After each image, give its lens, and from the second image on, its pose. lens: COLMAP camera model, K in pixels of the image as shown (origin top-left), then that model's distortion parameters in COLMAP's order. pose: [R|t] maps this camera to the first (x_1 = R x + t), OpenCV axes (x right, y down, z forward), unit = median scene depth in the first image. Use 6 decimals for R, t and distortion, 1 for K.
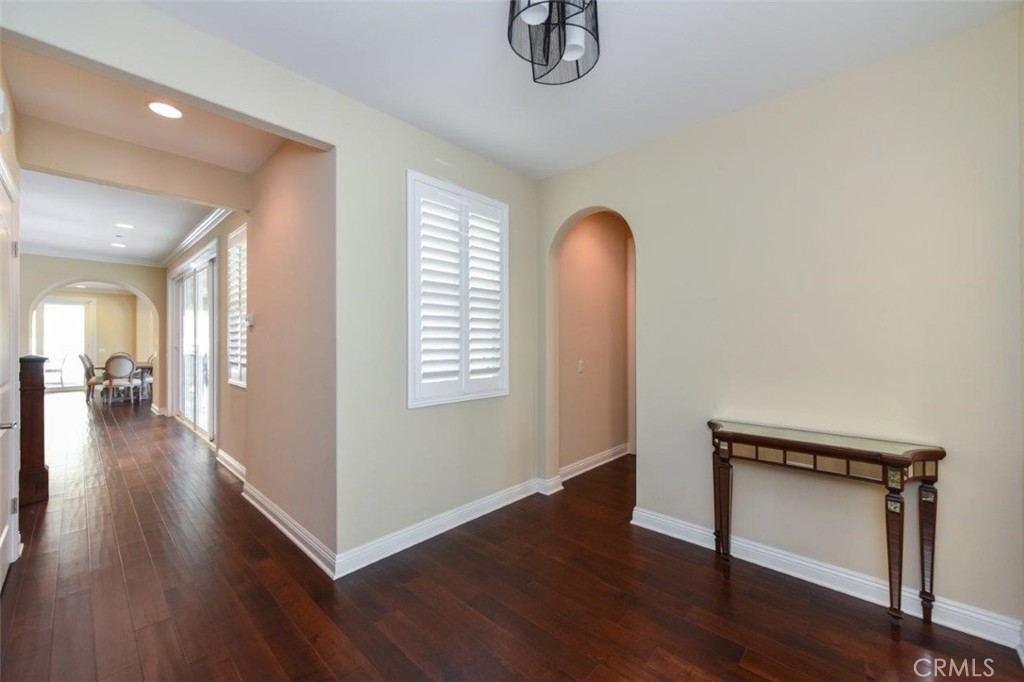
lens RADIAL K [[405.8, 0, 506.7], [0, 405.8, 344.2], [0, 0, 1]] dist [-0.001014, -0.000398]
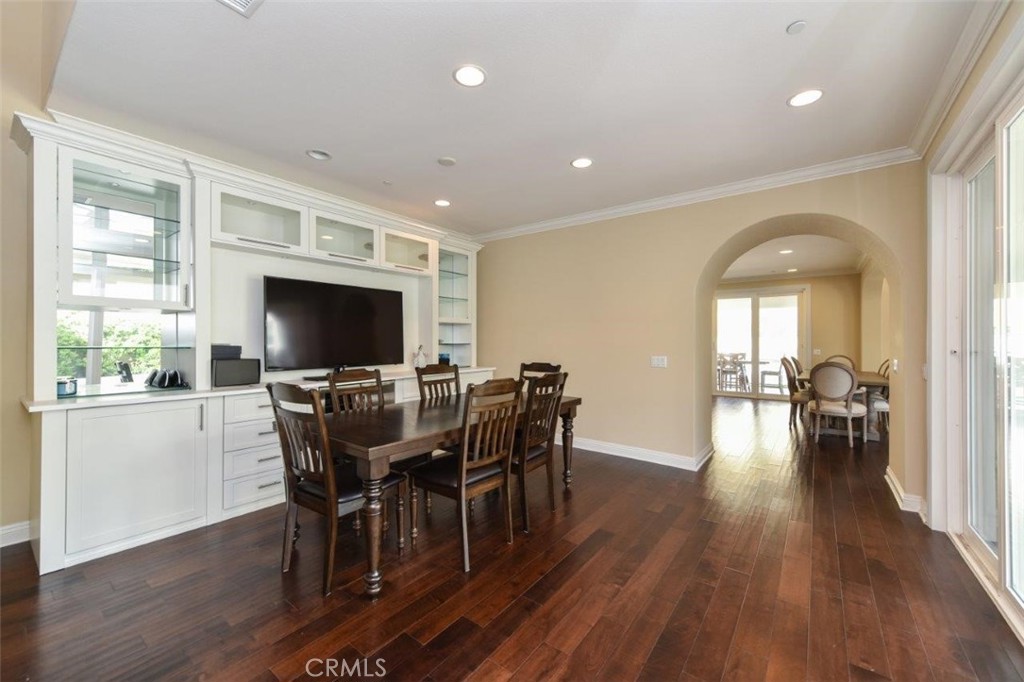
lens RADIAL K [[405.8, 0, 506.8], [0, 405.8, 343.9], [0, 0, 1]] dist [-0.001014, -0.000398]
pose [[0.107056, 0.002891, -0.994249, -0.396096], [-0.007271, 0.999971, 0.002125, 0.003456], [0.994226, 0.007002, 0.107074, 0.442661]]
